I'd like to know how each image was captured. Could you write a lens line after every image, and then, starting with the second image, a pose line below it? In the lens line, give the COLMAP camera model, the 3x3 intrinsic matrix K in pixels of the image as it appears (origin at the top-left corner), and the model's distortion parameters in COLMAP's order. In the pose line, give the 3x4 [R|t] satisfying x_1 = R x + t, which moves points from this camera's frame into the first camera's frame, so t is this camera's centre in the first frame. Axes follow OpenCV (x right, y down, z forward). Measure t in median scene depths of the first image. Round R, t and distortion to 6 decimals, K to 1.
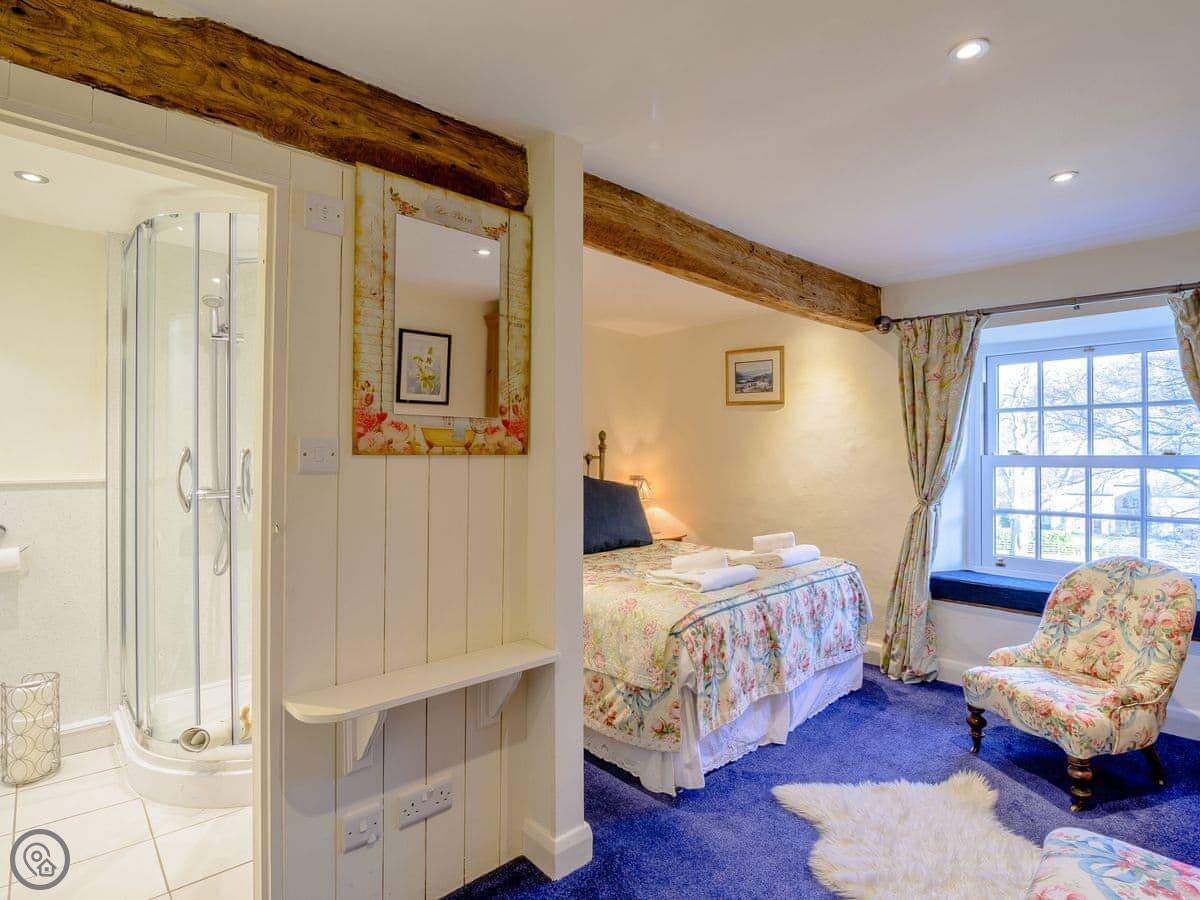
lens RADIAL K [[654.8, 0, 597.5], [0, 654.8, 451.5], [0, 0, 1]] dist [-0.007827, -0.001331]
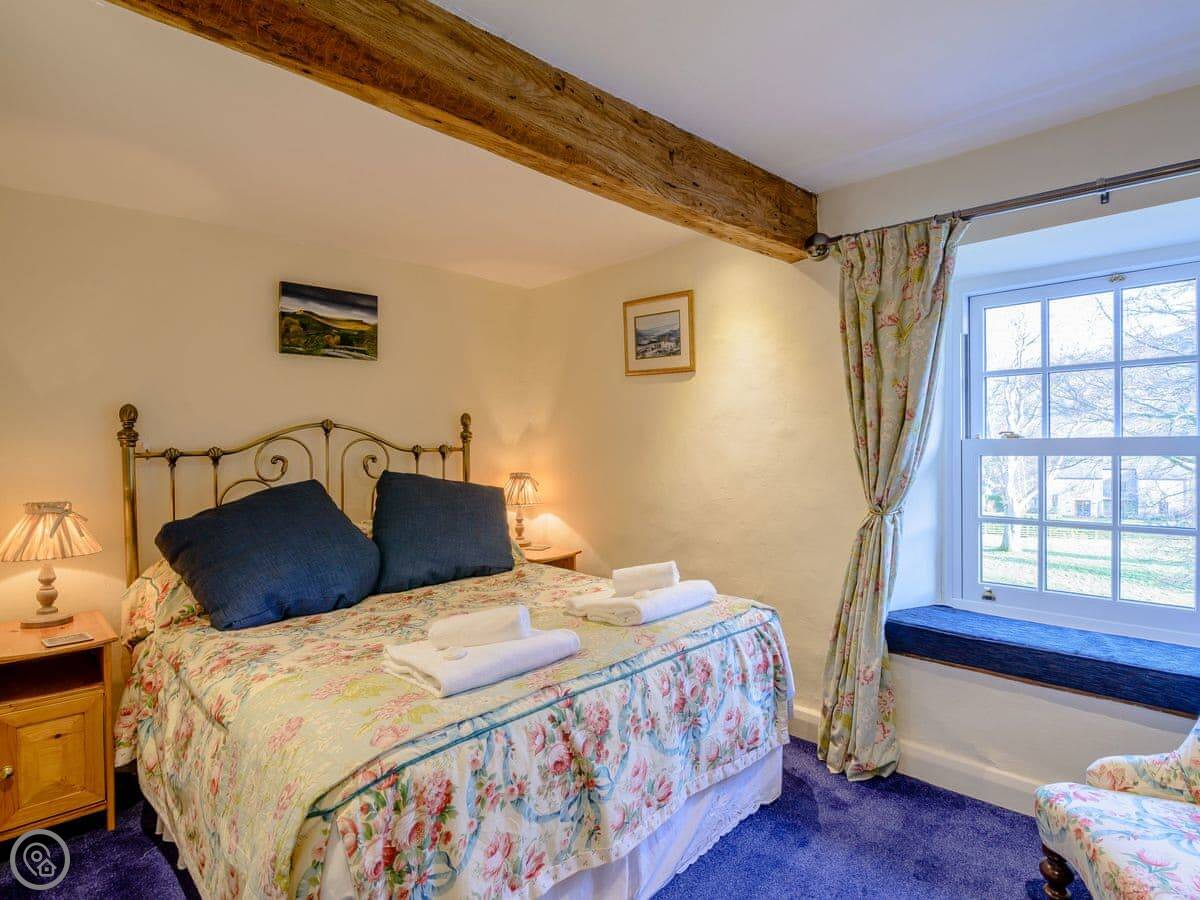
lens RADIAL K [[576.9, 0, 674.3], [0, 576.9, 454.8], [0, 0, 1]] dist [-0.011734, -0.000900]
pose [[0.999021, -0.014064, 0.041953, 0.274494], [0.013193, 0.999693, 0.020960, 0.005857], [-0.042234, -0.020386, 0.998900, 0.430261]]
